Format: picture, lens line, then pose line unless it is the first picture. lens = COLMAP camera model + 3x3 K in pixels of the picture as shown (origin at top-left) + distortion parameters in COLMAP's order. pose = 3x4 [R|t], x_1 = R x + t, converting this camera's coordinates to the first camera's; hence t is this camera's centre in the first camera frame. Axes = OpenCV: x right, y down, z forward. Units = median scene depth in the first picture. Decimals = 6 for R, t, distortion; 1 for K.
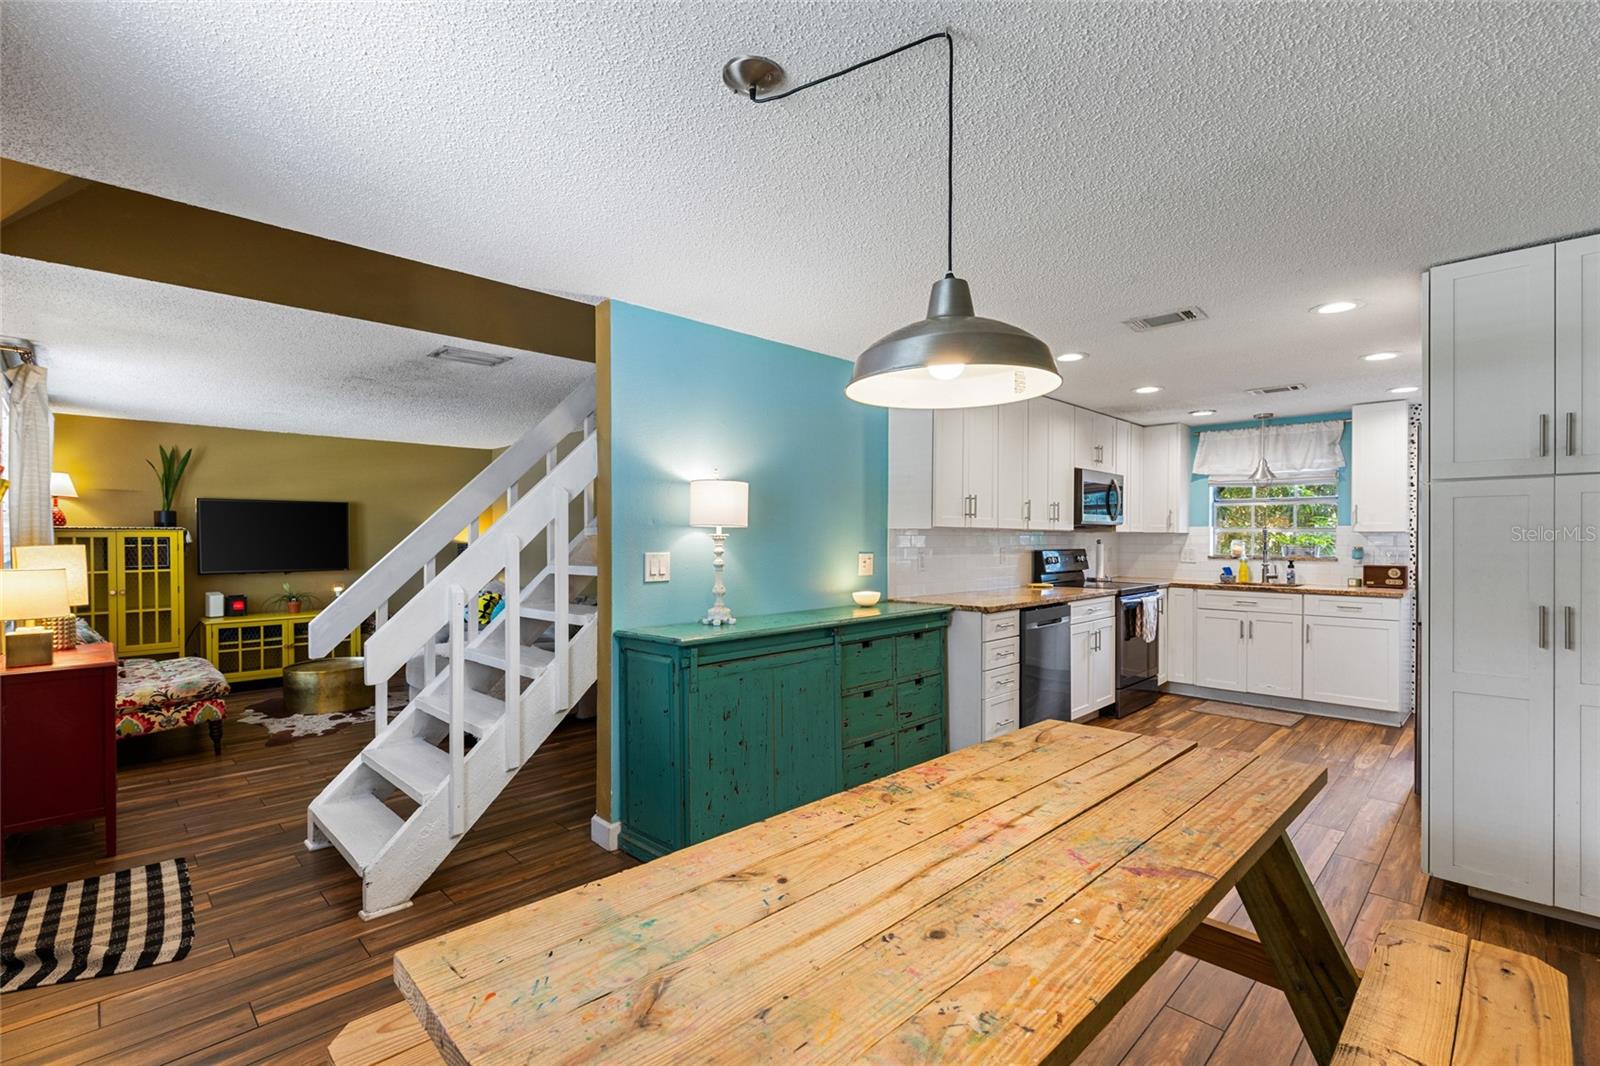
lens RADIAL K [[722.6, 0, 791.7], [0, 722.6, 541.4], [0, 0, 1]] dist [-0.000535, -0.000445]
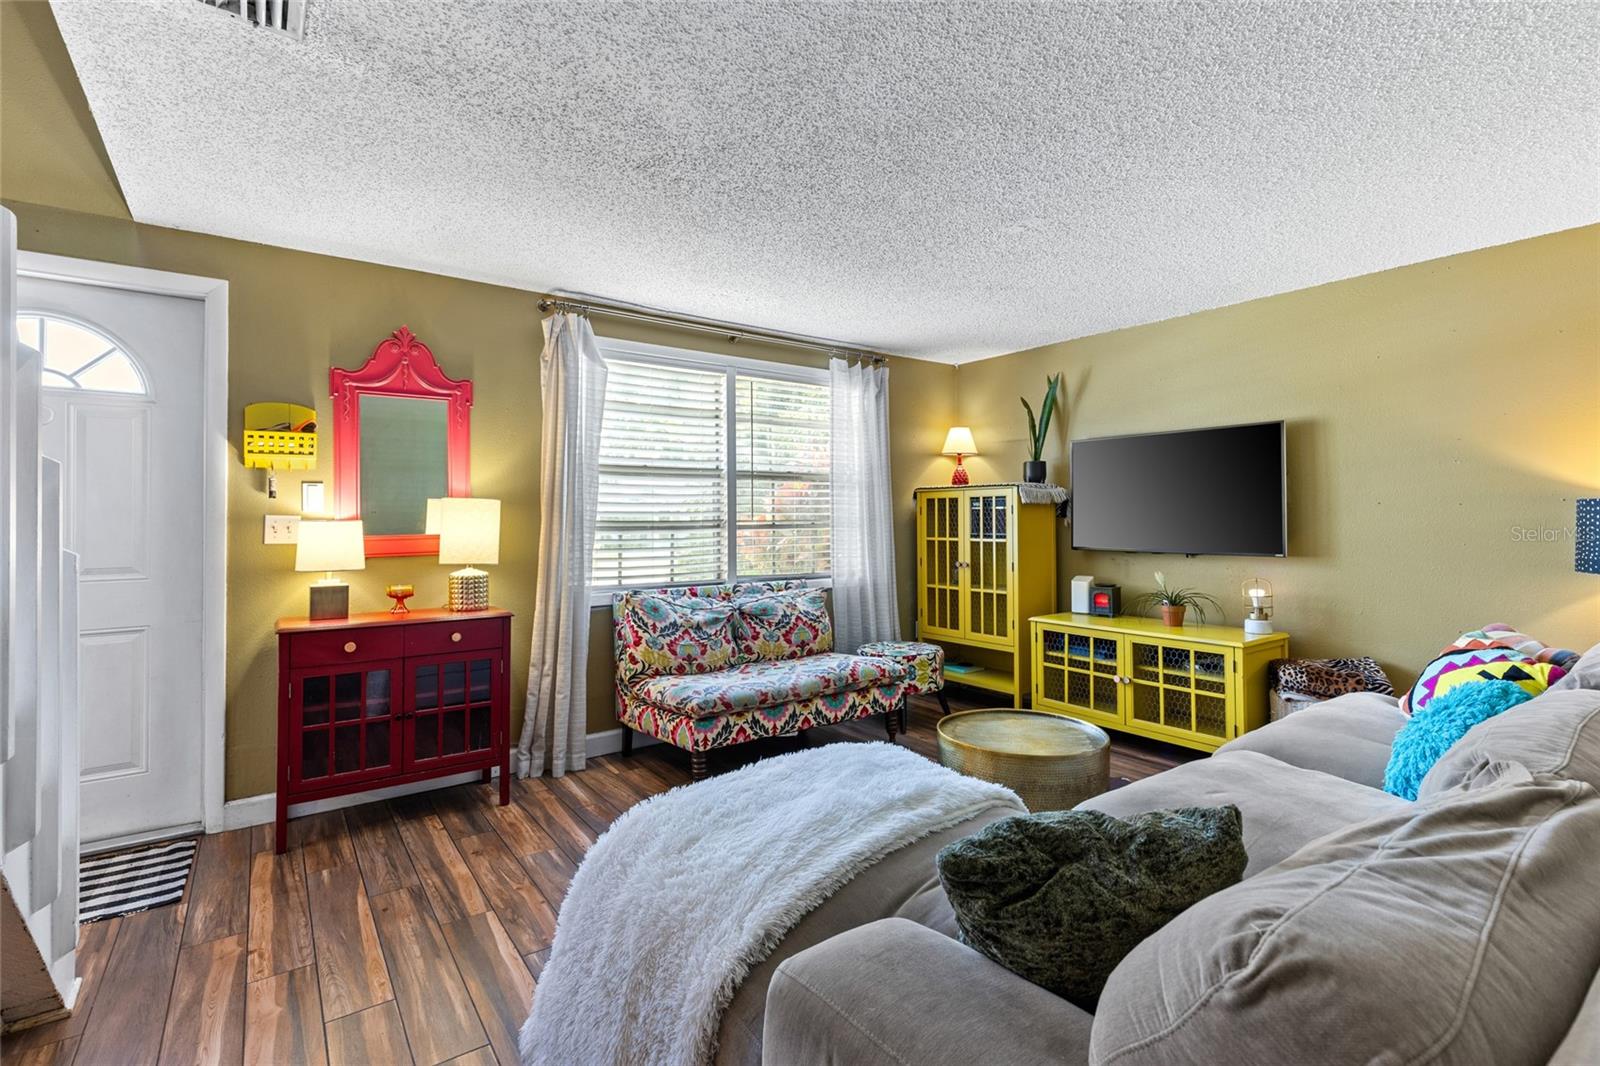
lens RADIAL K [[734.7, 0, 793.5], [0, 734.7, 503.0], [0, 0, 1]] dist [0.004247, 0.000019]
pose [[-0.155315, -0.017190, -0.987715, -0.074596], [-0.001176, 0.999851, -0.017216, 0.014298], [0.987864, -0.001512, -0.155312, 0.896512]]
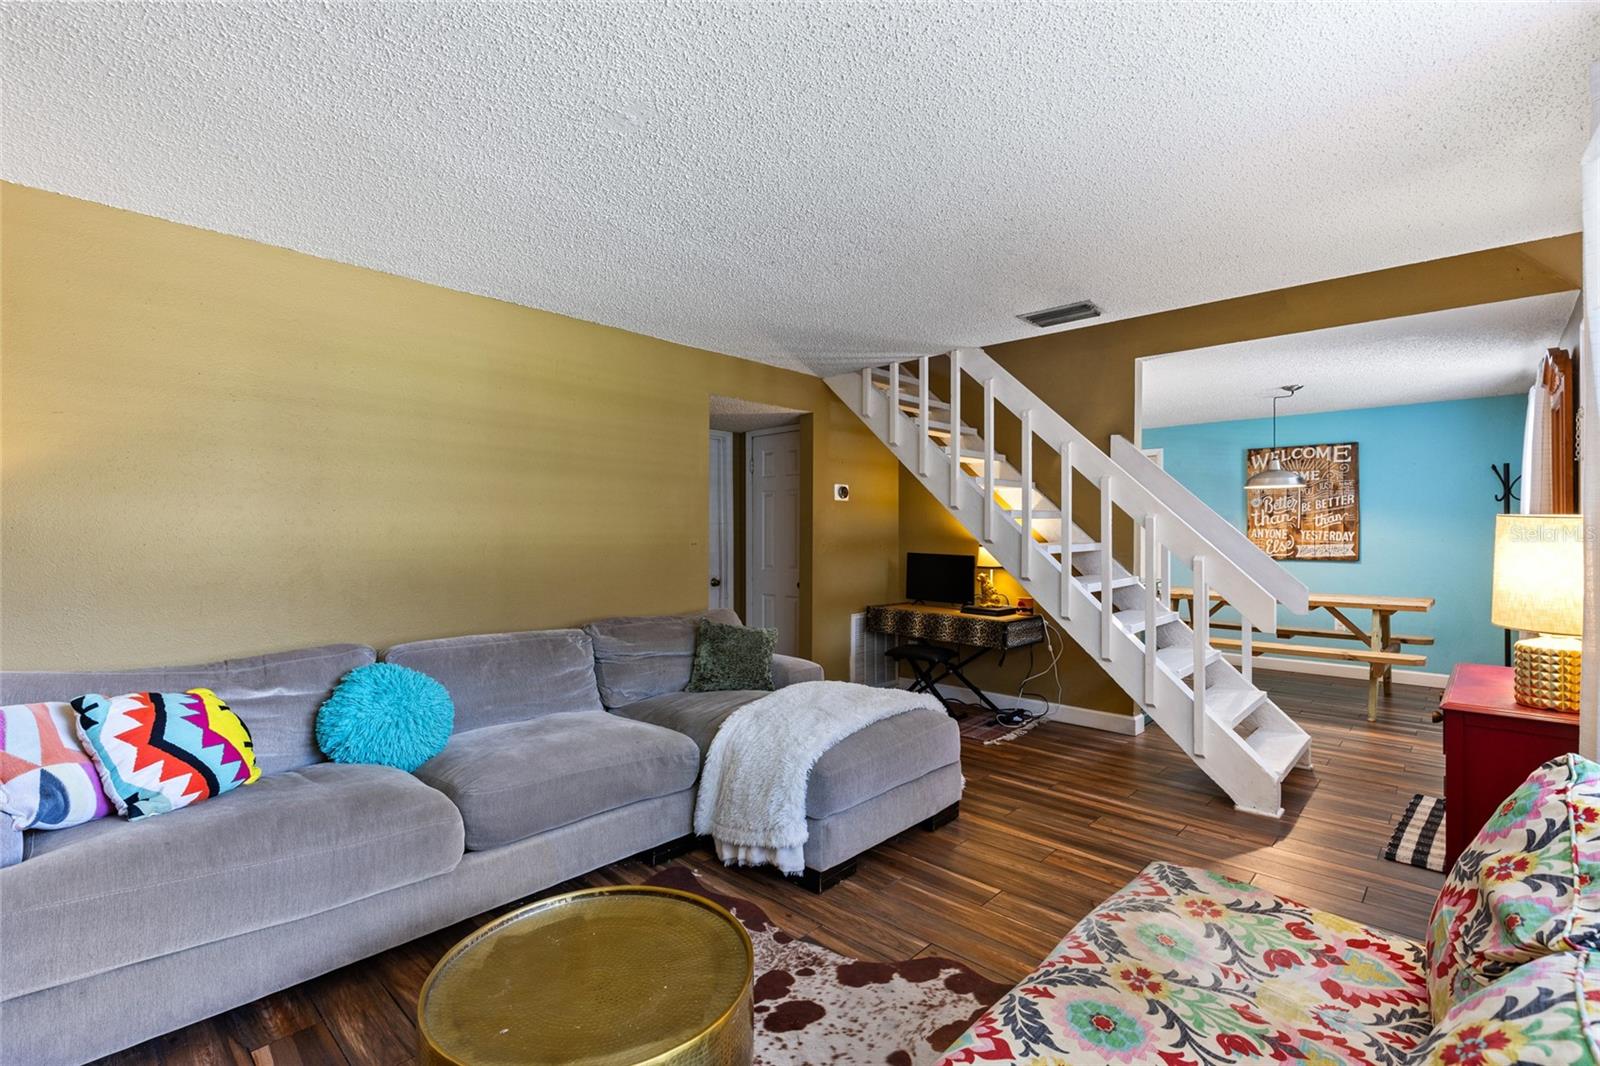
lens RADIAL K [[723.1, 0, 795.4], [0, 723.1, 532.9], [0, 0, 1]] dist [0.001376, -0.000220]
pose [[-0.039676, 0.003008, 0.999208, -0.885656], [0.006631, 0.999974, -0.002747, 0.008606], [-0.999191, 0.006517, -0.039695, 0.910288]]
